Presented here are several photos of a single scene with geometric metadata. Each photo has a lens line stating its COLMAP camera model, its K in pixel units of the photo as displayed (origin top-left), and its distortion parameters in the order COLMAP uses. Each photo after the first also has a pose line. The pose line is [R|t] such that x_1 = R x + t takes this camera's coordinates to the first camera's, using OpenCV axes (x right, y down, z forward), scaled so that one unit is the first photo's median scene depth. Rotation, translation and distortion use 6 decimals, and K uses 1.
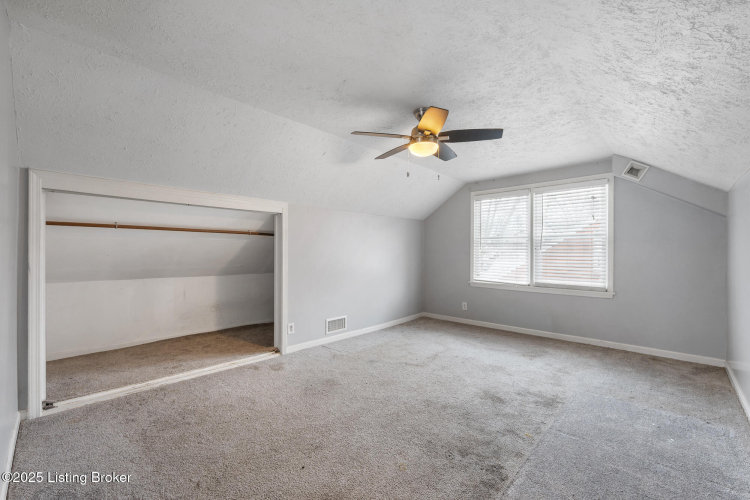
lens RADIAL K [[309.3, 0, 372.0], [0, 309.3, 249.4], [0, 0, 1]] dist [0.000685, -0.000068]
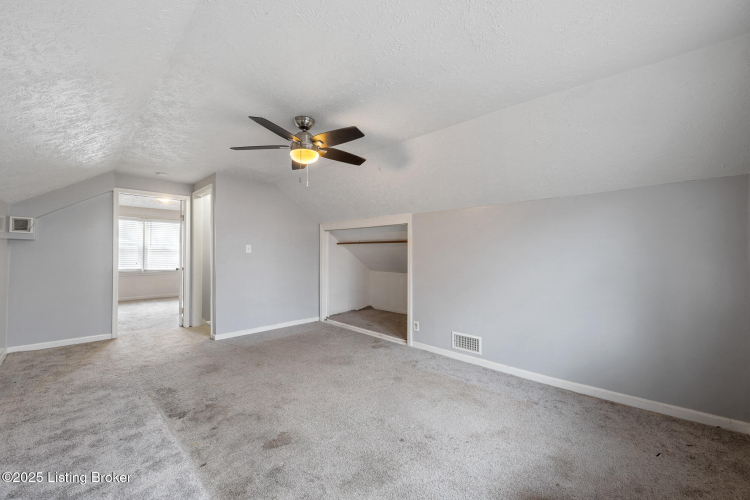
lens RADIAL K [[289.6, 0, 373.0], [0, 289.6, 251.1], [0, 0, 1]] dist [-0.000007, -0.000147]
pose [[0.009612, -0.013206, -0.999867, 0.837599], [0.001749, 0.999911, -0.013190, 0.001980], [0.999952, -0.001622, 0.009635, 0.906345]]
